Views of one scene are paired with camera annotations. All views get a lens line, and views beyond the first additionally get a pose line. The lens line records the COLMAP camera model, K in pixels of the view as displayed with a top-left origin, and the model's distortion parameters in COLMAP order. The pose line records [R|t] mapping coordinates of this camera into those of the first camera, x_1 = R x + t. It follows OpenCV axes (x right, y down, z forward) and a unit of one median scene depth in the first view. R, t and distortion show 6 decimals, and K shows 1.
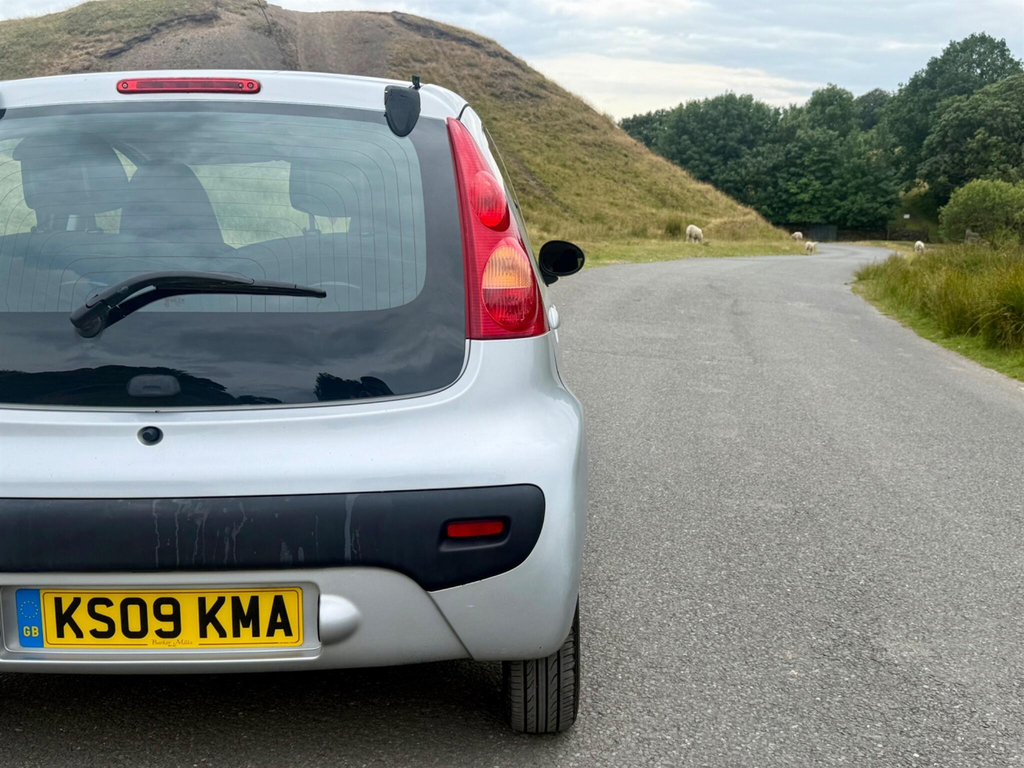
lens RADIAL K [[1021.1, 0, 507.8], [0, 1021.1, 377.2], [0, 0, 1]] dist [0.158676, -0.368058]
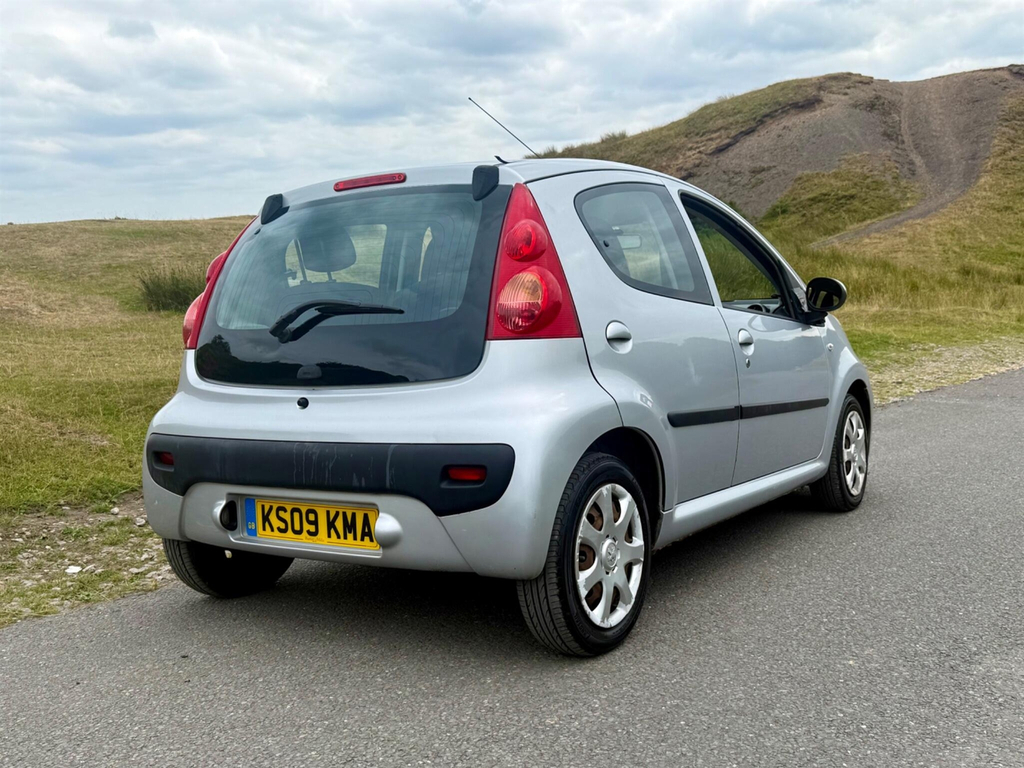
lens RADIAL K [[1021.1, 0, 507.8], [0, 1021.1, 377.2], [0, 0, 1]] dist [0.158676, -0.368058]
pose [[0.824582, -0.003900, -0.565728, 0.540460], [-0.038753, 0.997238, -0.063359, 0.069975], [0.564413, 0.074168, 0.822154, -0.078993]]
